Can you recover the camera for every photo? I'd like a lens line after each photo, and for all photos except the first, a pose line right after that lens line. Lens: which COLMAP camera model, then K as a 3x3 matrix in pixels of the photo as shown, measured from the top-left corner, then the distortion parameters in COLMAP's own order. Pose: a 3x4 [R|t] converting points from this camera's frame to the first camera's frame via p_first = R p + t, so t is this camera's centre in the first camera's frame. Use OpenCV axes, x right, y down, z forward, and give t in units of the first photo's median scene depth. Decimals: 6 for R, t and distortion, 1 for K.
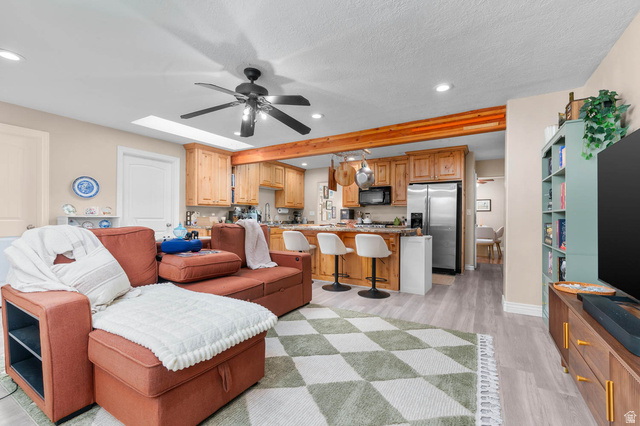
lens RADIAL K [[280.9, 0, 323.2], [0, 280.9, 217.9], [0, 0, 1]] dist [0.013196, 0.000007]
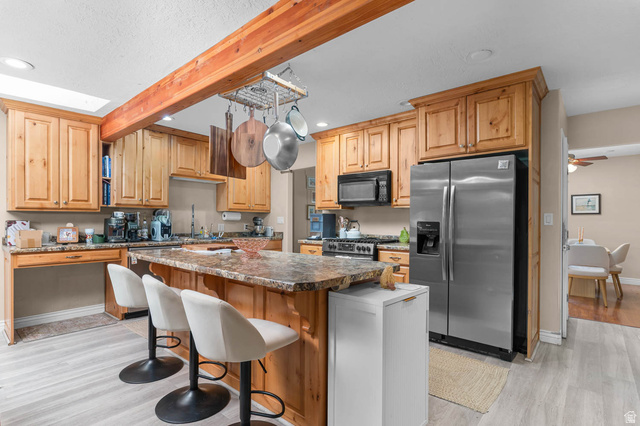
lens RADIAL K [[321.9, 0, 323.1], [0, 321.9, 221.9], [0, 0, 1]] dist [0.005261, 0.000368]
pose [[0.985252, -0.001594, -0.171100, 0.241271], [0.002226, 0.999991, 0.003506, -0.019002], [0.171093, -0.003835, 0.985247, 0.409283]]
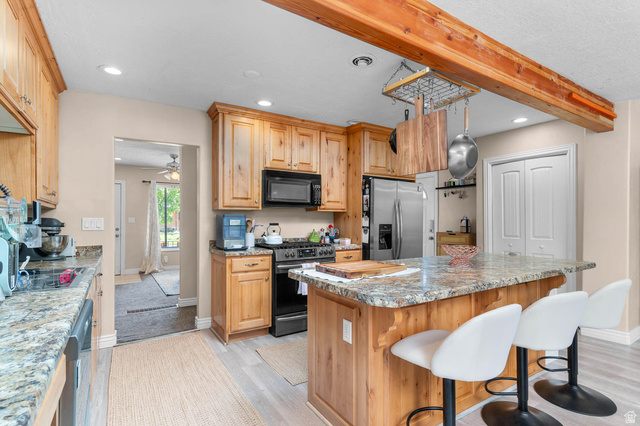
lens RADIAL K [[317.5, 0, 321.6], [0, 317.5, 213.3], [0, 0, 1]] dist [-0.000446, 0.000084]
pose [[0.445490, 0.011743, 0.895210, -0.353154], [0.000202, 0.999913, -0.013217, -0.031455], [-0.895287, 0.006069, 0.445449, 0.785687]]
